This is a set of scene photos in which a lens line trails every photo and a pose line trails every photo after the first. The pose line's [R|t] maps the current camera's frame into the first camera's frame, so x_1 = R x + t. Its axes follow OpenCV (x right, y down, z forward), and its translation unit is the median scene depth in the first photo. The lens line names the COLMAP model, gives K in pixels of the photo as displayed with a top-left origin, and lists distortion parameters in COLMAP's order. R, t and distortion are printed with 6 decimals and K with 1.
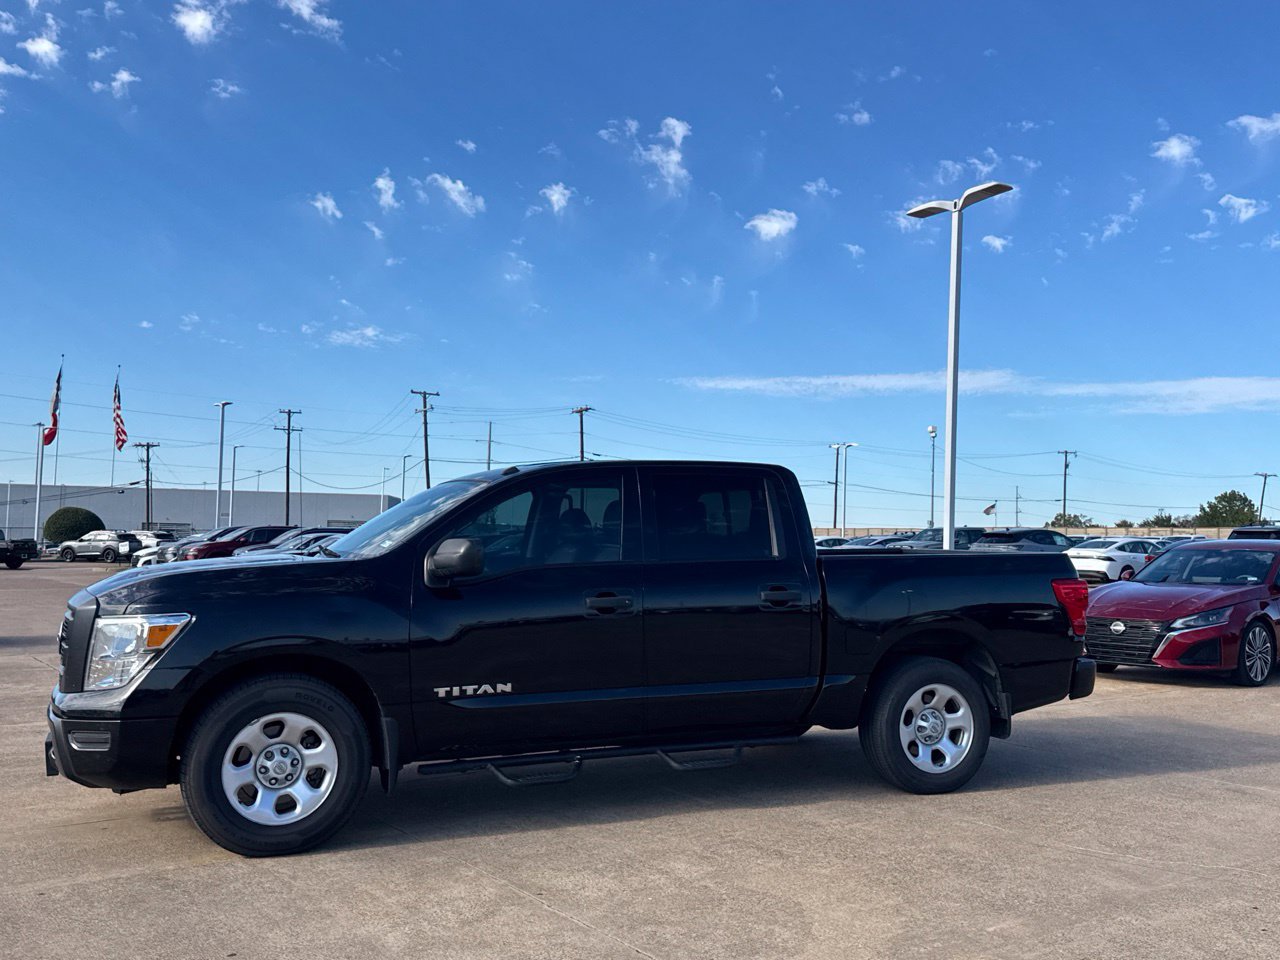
lens RADIAL K [[1215.0, 0, 632.9], [0, 1215.0, 474.8], [0, 0, 1]] dist [0.051110, 0.000000]
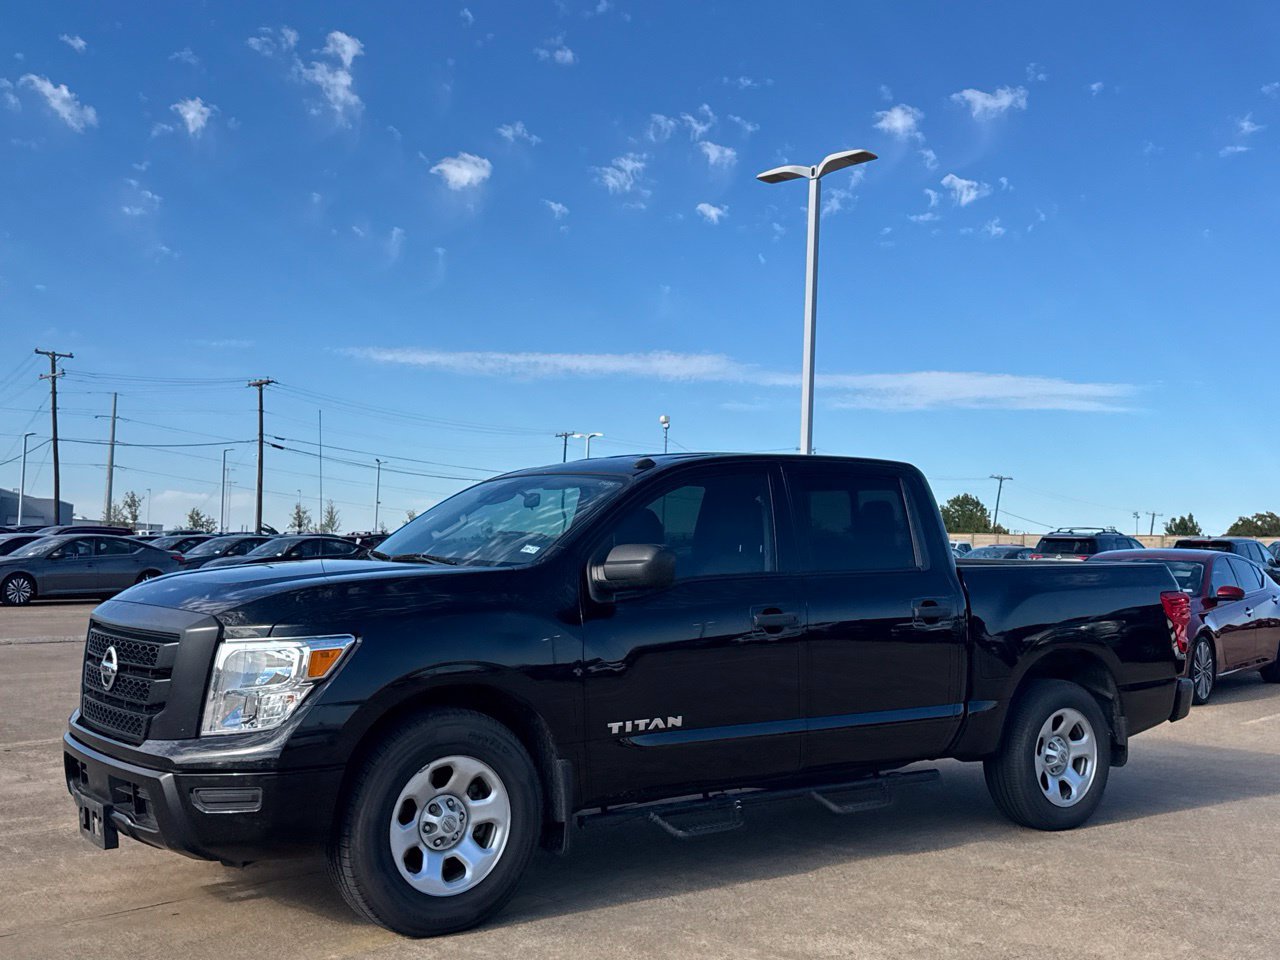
lens RADIAL K [[1425.7, 0, 629.2], [0, 1425.7, 482.7], [0, 0, 1]] dist [0.086513, 0.000000]
pose [[0.972125, 0.017791, 0.233789, -0.310496], [-0.020408, 0.999753, 0.008776, 0.001182], [-0.233575, -0.013303, 0.972248, 0.037742]]
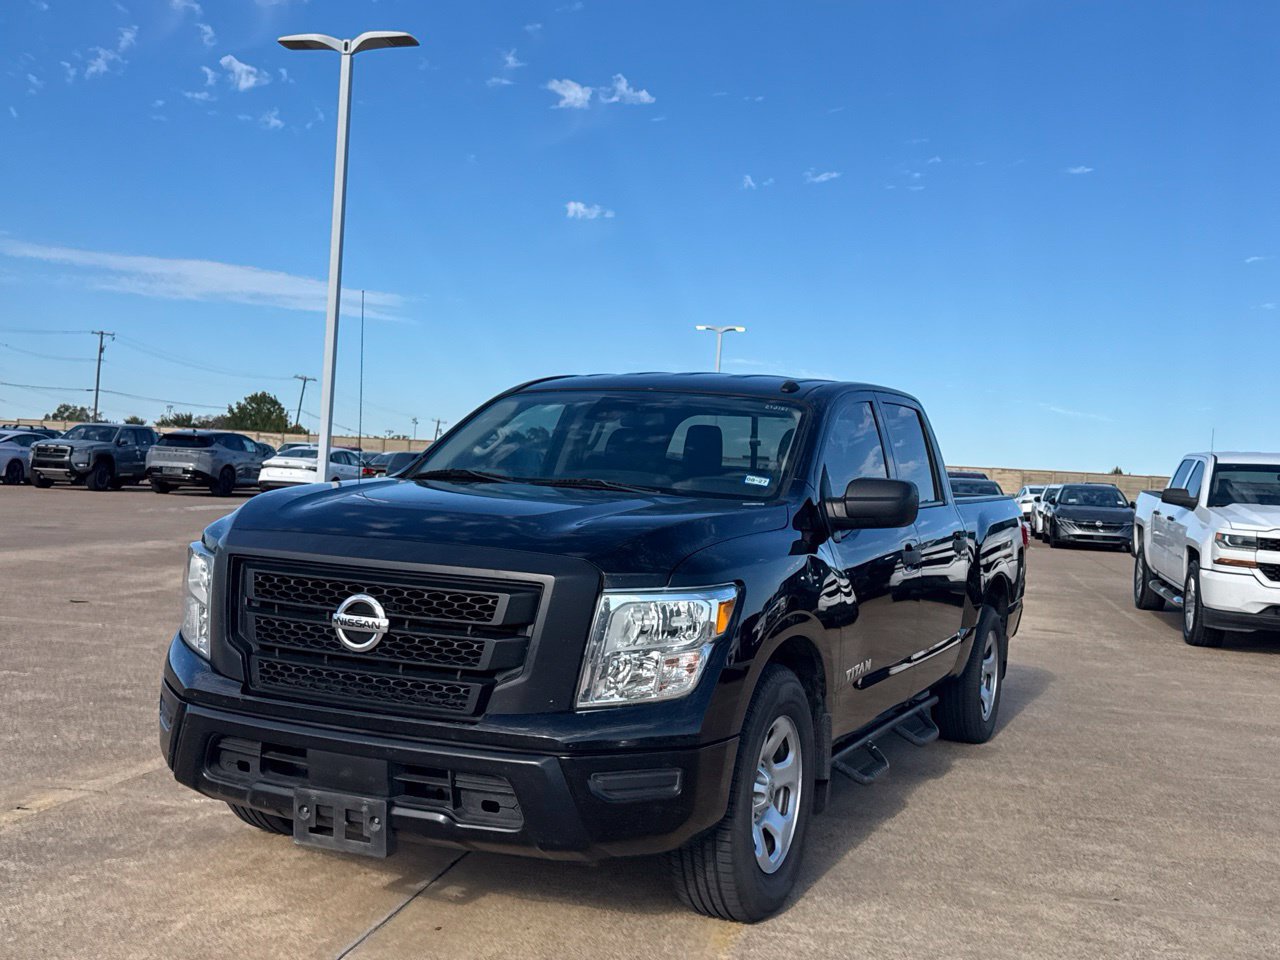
lens RADIAL K [[1425.7, 0, 645.8], [0, 1425.7, 497.1], [0, 0, 1]] dist [0.086513, 0.000000]
pose [[0.731675, 0.017382, 0.681432, -0.714888], [-0.081741, 0.994699, 0.062395, 0.015876], [-0.676735, -0.101354, 0.729217, 0.354419]]
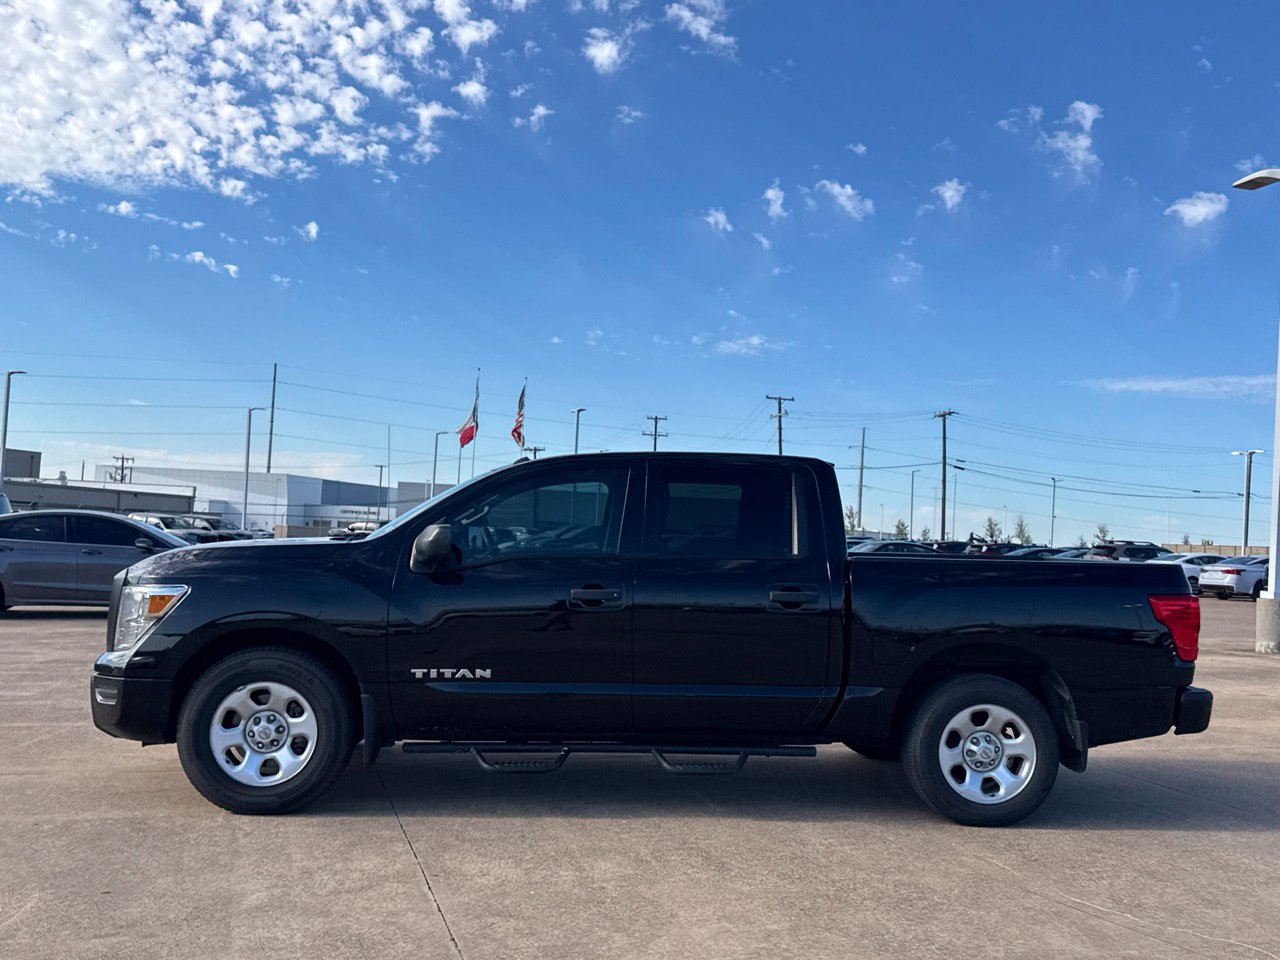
lens RADIAL K [[1215.0, 0, 624.6], [0, 1215.0, 486.2], [0, 0, 1]] dist [0.051110, 0.000000]
pose [[0.949038, 0.014485, -0.314829, 0.268244], [-0.013220, 0.999894, 0.006153, 0.009863], [0.314884, -0.001677, 0.949129, 0.065332]]
